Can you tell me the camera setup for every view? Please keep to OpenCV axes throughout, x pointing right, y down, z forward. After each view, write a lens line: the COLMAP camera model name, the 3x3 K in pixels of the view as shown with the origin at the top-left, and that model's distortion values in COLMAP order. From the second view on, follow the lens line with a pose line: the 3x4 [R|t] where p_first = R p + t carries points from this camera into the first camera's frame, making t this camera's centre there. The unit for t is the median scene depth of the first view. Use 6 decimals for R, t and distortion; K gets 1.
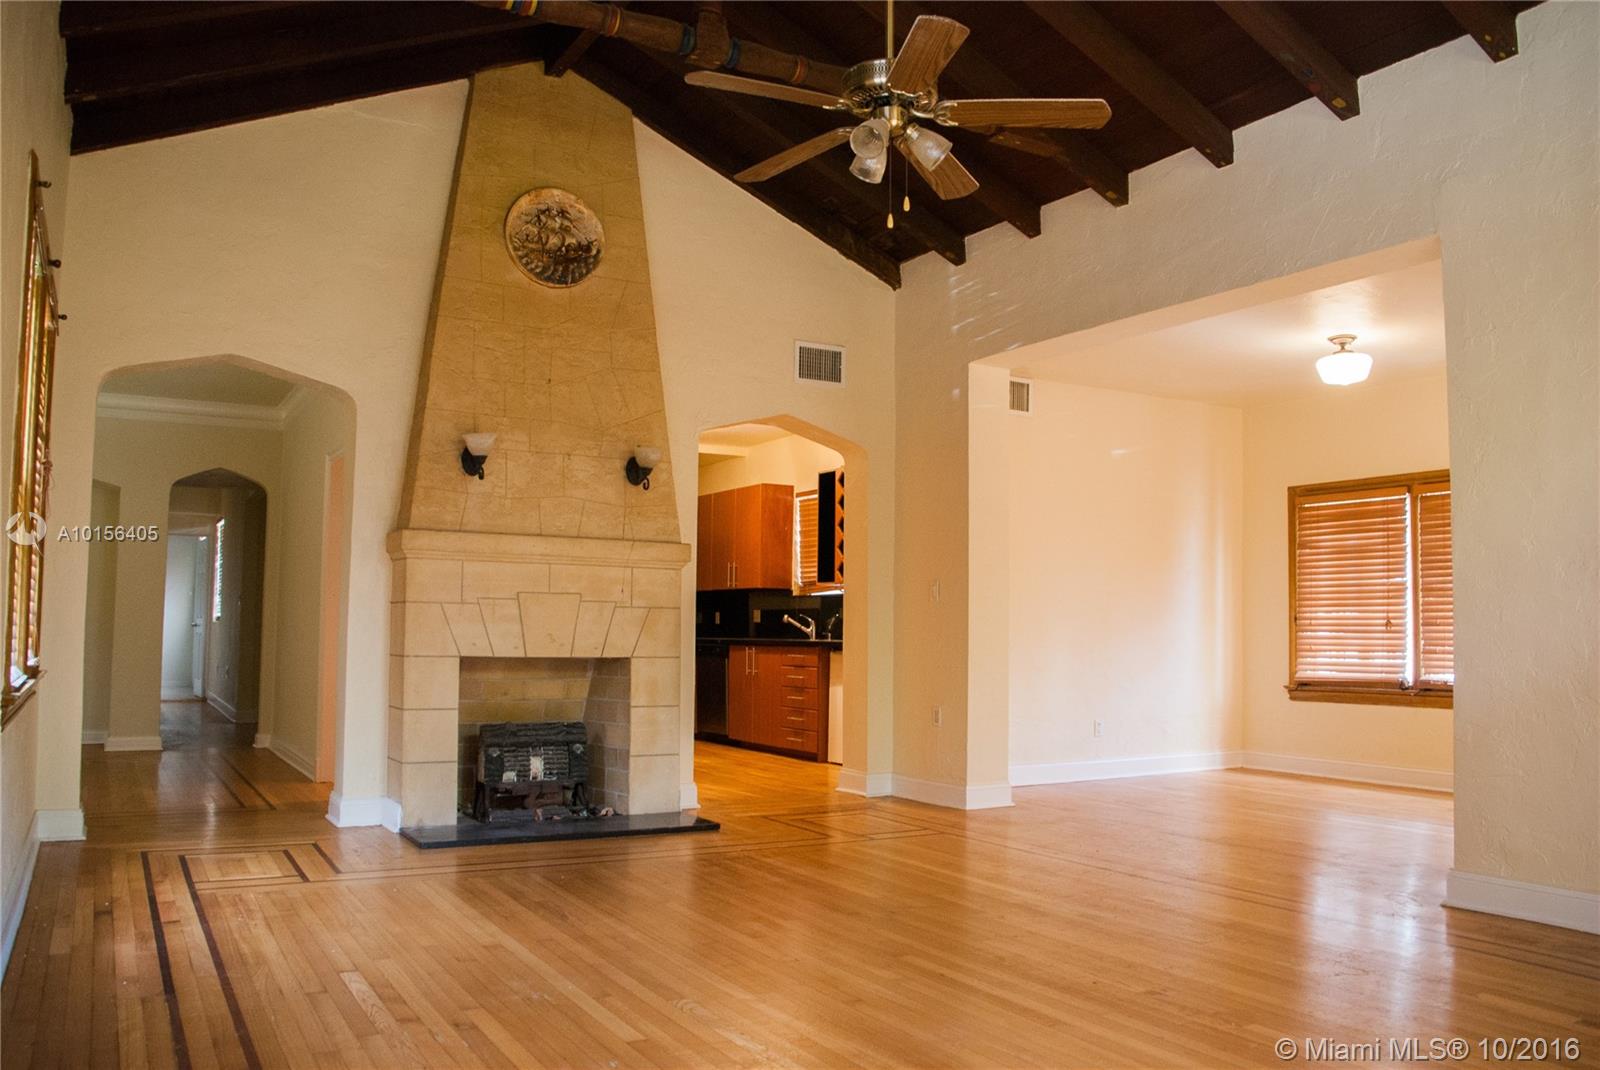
lens RADIAL K [[1268.6, 0, 824.8], [0, 1268.6, 554.2], [0, 0, 1]] dist [-0.162735, 0.106900]
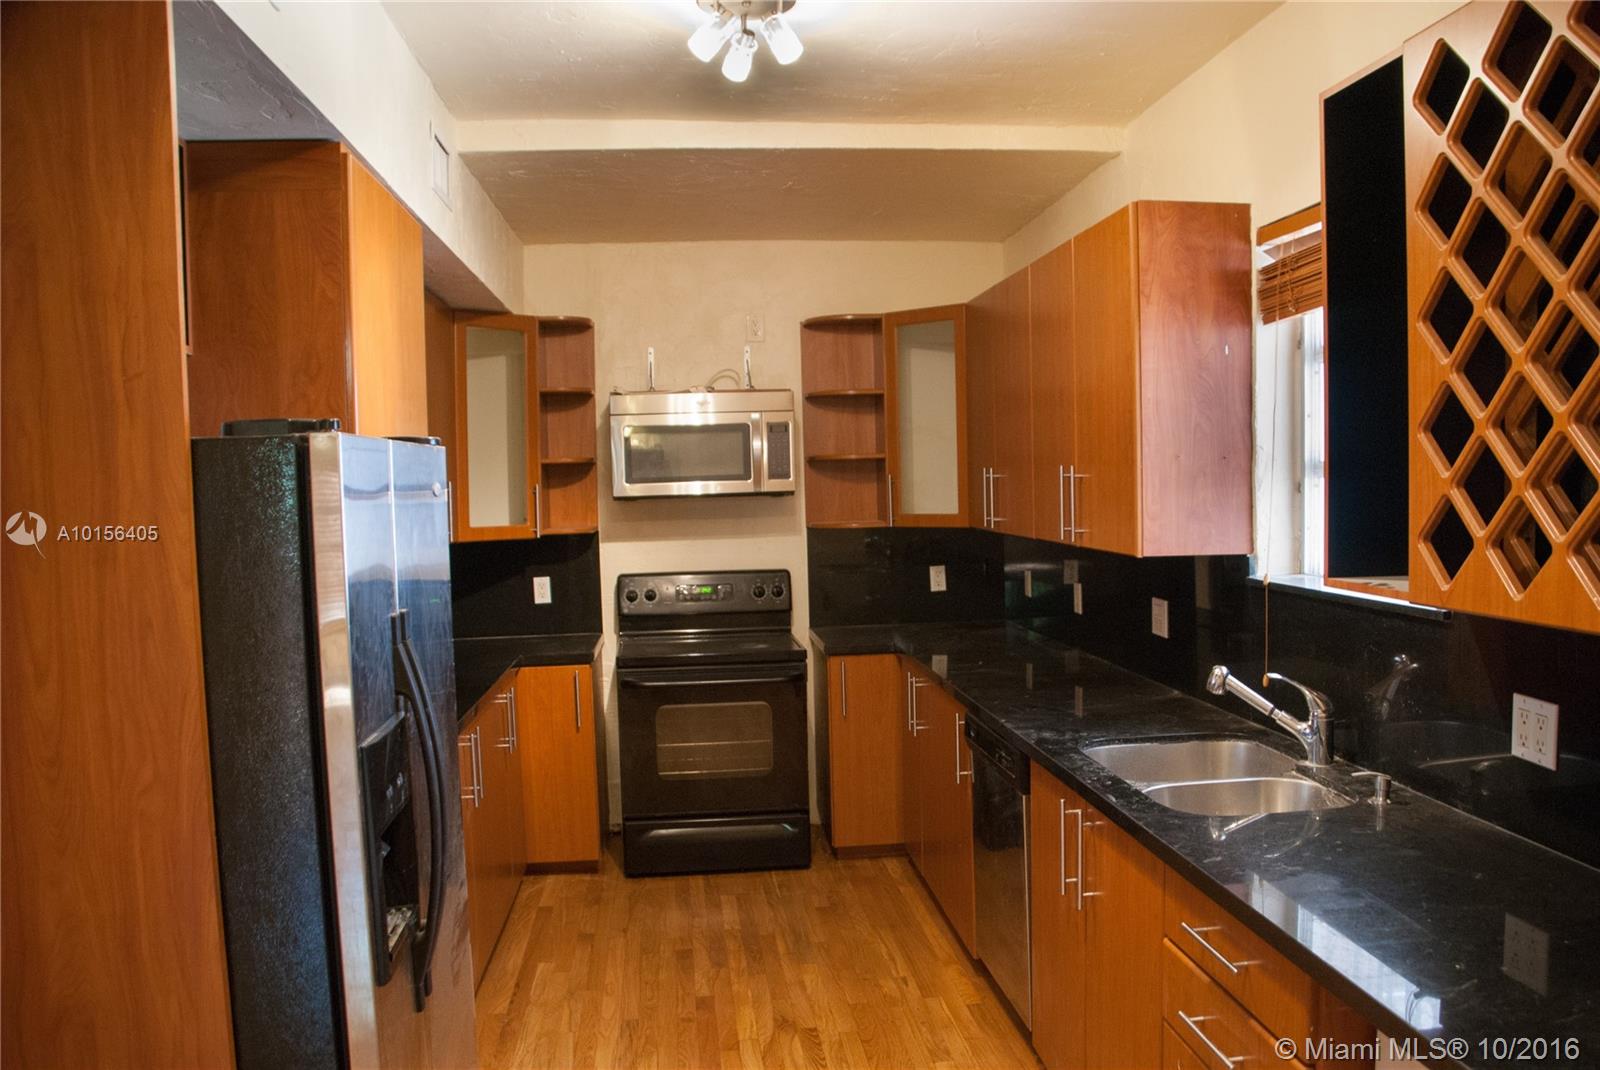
lens RADIAL K [[1268.6, 0, 824.8], [0, 1268.6, 554.2], [0, 0, 1]] dist [-0.162735, 0.106900]
pose [[0.912201, -0.003441, -0.409728, 0.002708], [0.055178, 0.991888, 0.114515, -0.011792], [0.406010, -0.127068, 0.904992, 0.708941]]
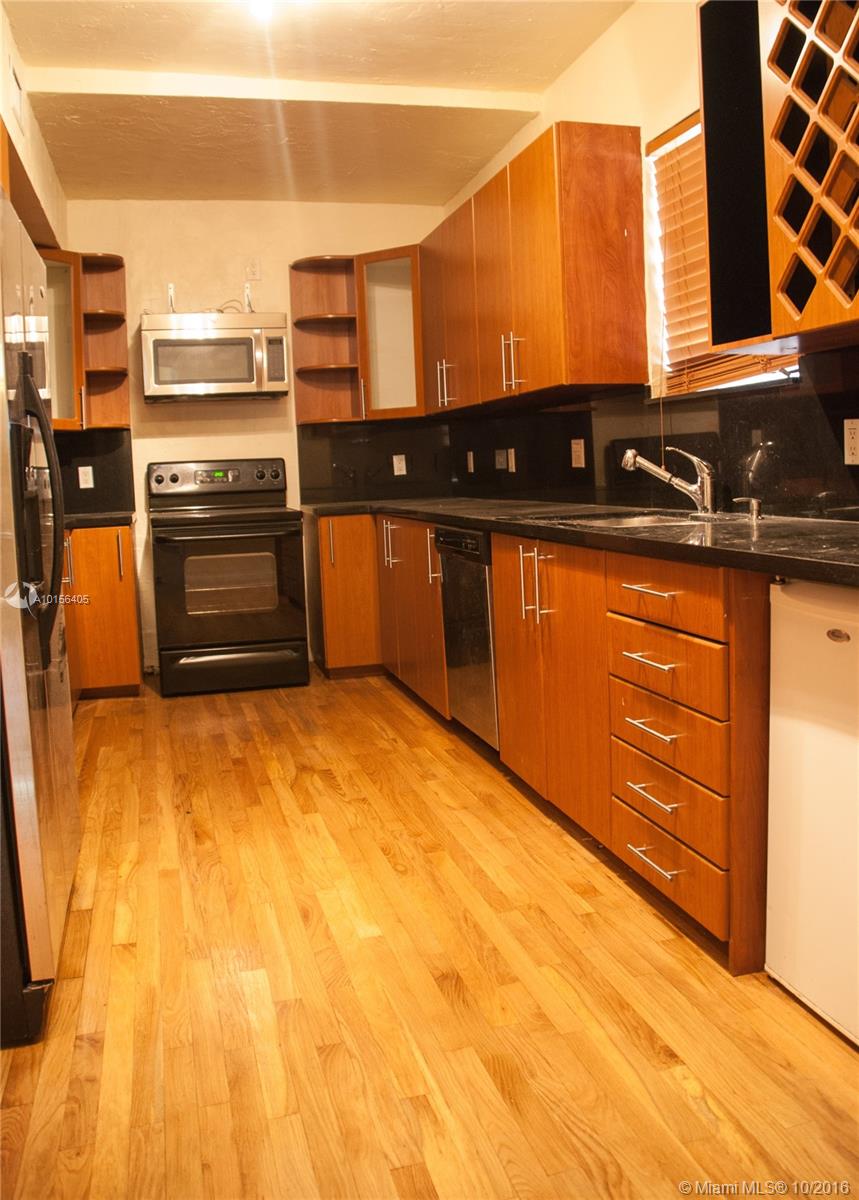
lens RADIAL K [[1017.9, 0, 432.0], [0, 1017.9, 531.9], [0, 0, 1]] dist [-0.135361, 0.005942]
pose [[0.961306, -0.027780, -0.274078, -0.005488], [0.063715, 0.990348, 0.123093, 0.030940], [0.268013, -0.135793, 0.953797, 0.684057]]
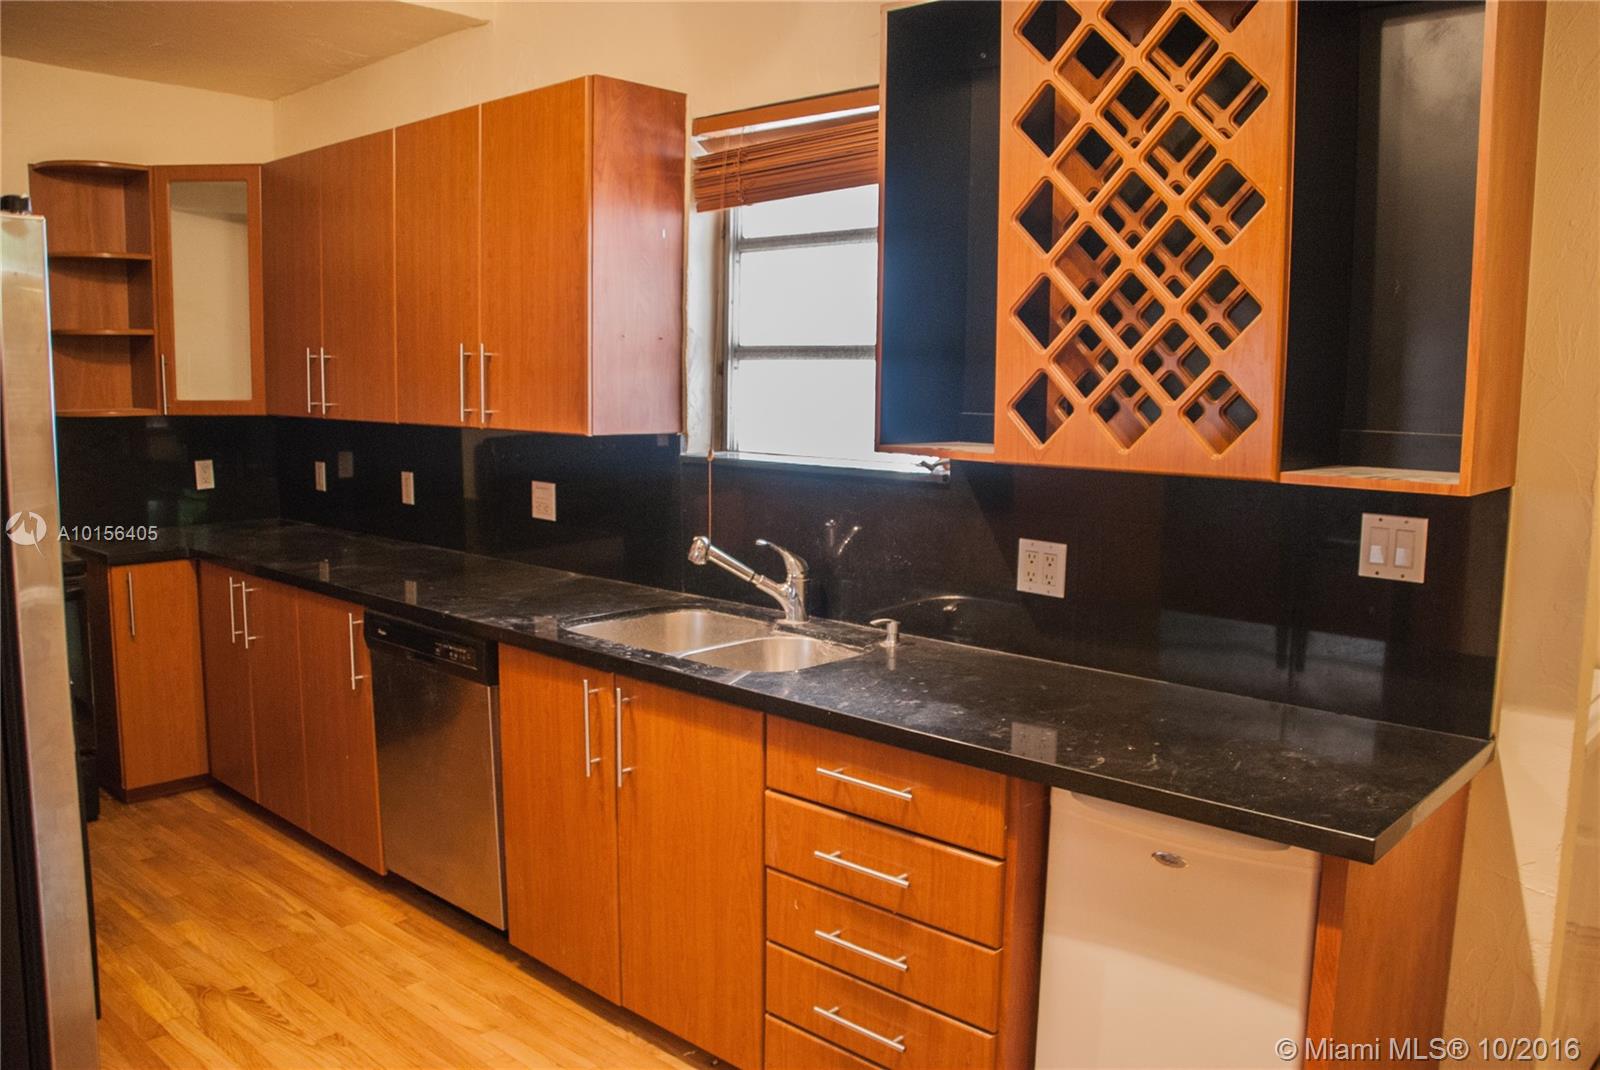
lens RADIAL K [[1278.1, 0, 798.1], [0, 1278.1, 530.5], [0, 0, 1]] dist [-0.153743, 0.113477]
pose [[0.961165, -0.031932, 0.274119, -0.086535], [-0.019807, 0.982740, 0.183929, -0.007123], [-0.275261, -0.182215, 0.943943, 0.707305]]
